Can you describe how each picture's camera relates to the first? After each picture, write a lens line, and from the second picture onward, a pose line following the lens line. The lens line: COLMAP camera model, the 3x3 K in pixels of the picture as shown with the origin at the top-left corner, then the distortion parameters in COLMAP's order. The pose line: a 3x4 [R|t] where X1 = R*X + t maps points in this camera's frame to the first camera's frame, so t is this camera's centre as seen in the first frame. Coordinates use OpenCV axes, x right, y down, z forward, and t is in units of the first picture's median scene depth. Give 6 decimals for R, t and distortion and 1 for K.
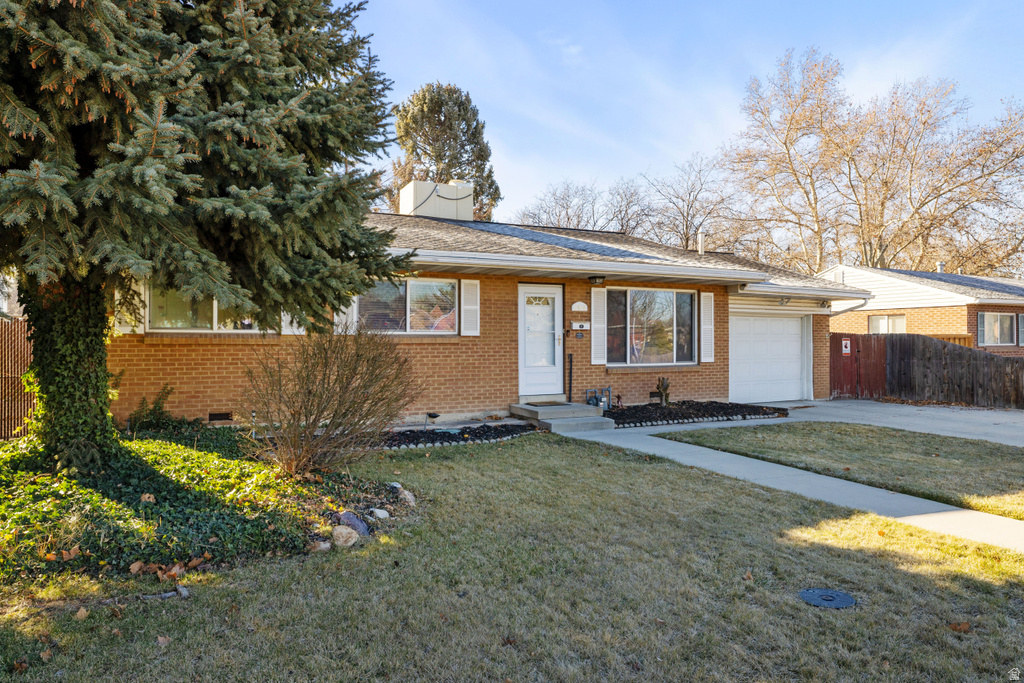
lens RADIAL K [[652.1, 0, 512.1], [0, 652.1, 342.7], [0, 0, 1]] dist [-0.001009, -0.000470]
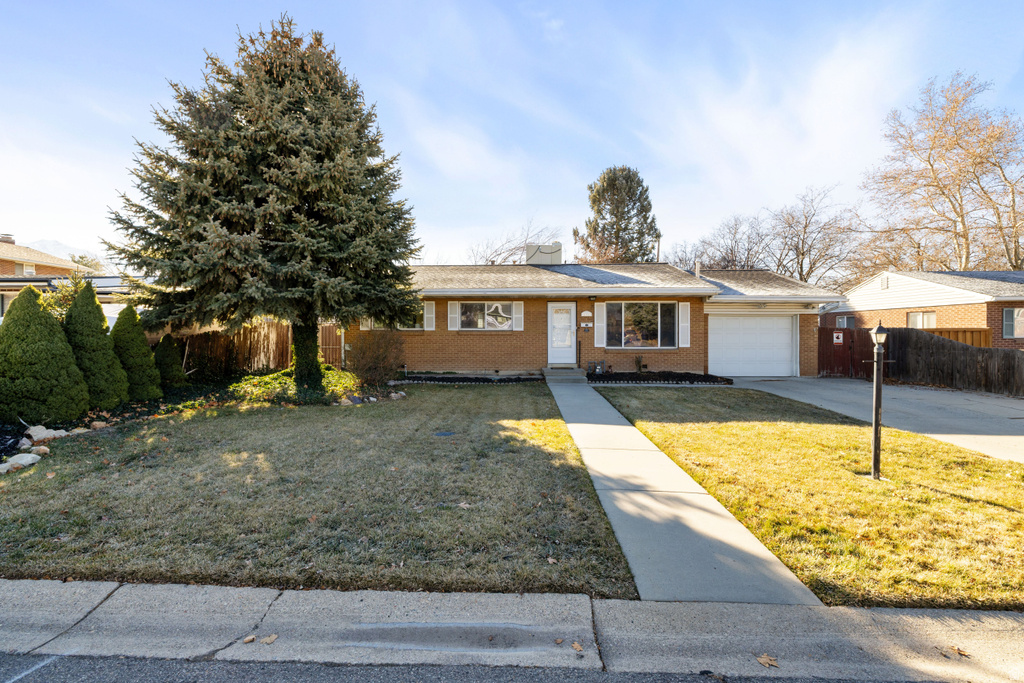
lens RADIAL K [[442.2, 0, 512.2], [0, 442.2, 337.3], [0, 0, 1]] dist [0.002657, 0.000224]
pose [[0.878808, 0.007110, -0.477123, 0.404133], [-0.001739, 0.999930, 0.011696, -0.004718], [0.477173, -0.009449, 0.878759, -0.111728]]
